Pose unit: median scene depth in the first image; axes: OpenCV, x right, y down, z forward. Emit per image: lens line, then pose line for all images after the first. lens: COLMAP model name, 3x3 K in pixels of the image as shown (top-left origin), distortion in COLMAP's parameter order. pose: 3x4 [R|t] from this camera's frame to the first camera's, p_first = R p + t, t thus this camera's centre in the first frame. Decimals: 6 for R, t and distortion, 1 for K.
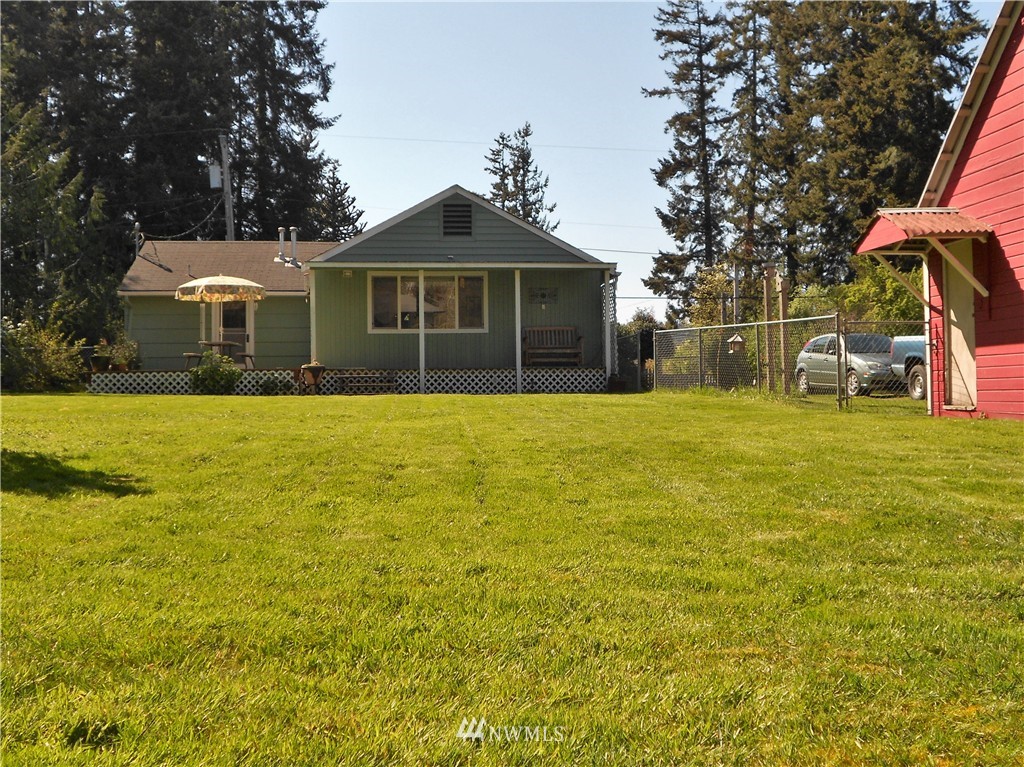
lens RADIAL K [[1144.8, 0, 512.0], [0, 1144.8, 383.5], [0, 0, 1]] dist [0.068699, -0.629184]
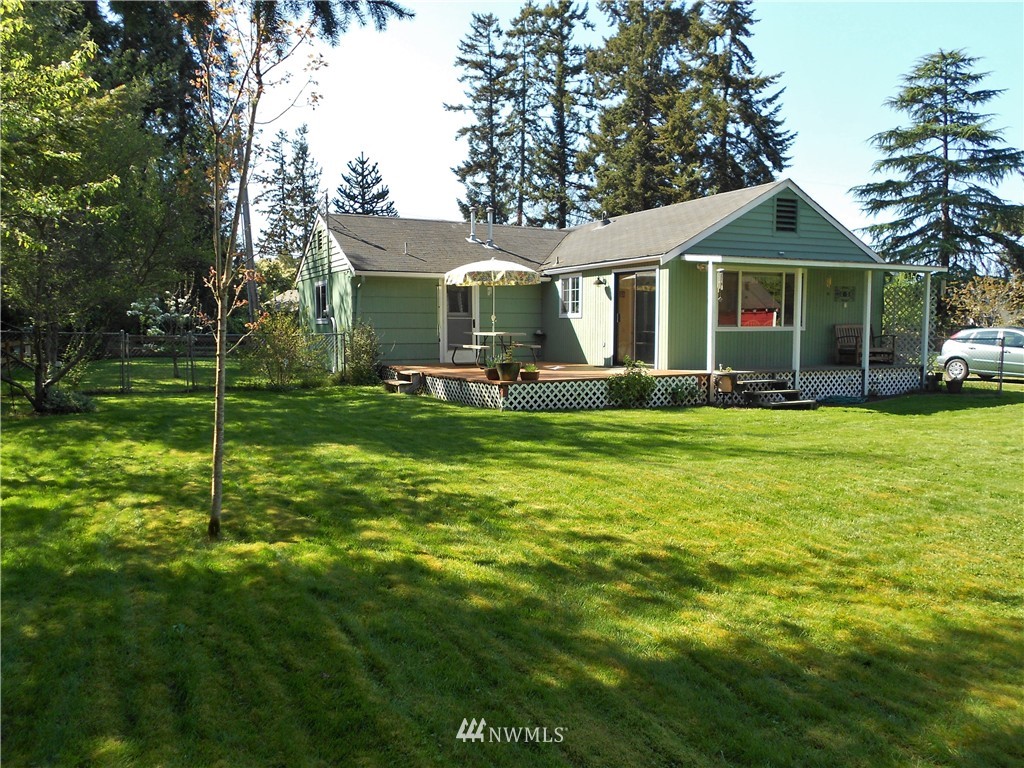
lens RADIAL K [[816.0, 0, 512.0], [0, 816.0, 384.0], [0, 0, 1]] dist [-0.010214, -0.004423]
pose [[0.946237, -0.010731, 0.323296, -0.115807], [-0.013118, 0.997354, 0.071501, -0.010585], [-0.323208, -0.071898, 0.943593, 0.094935]]
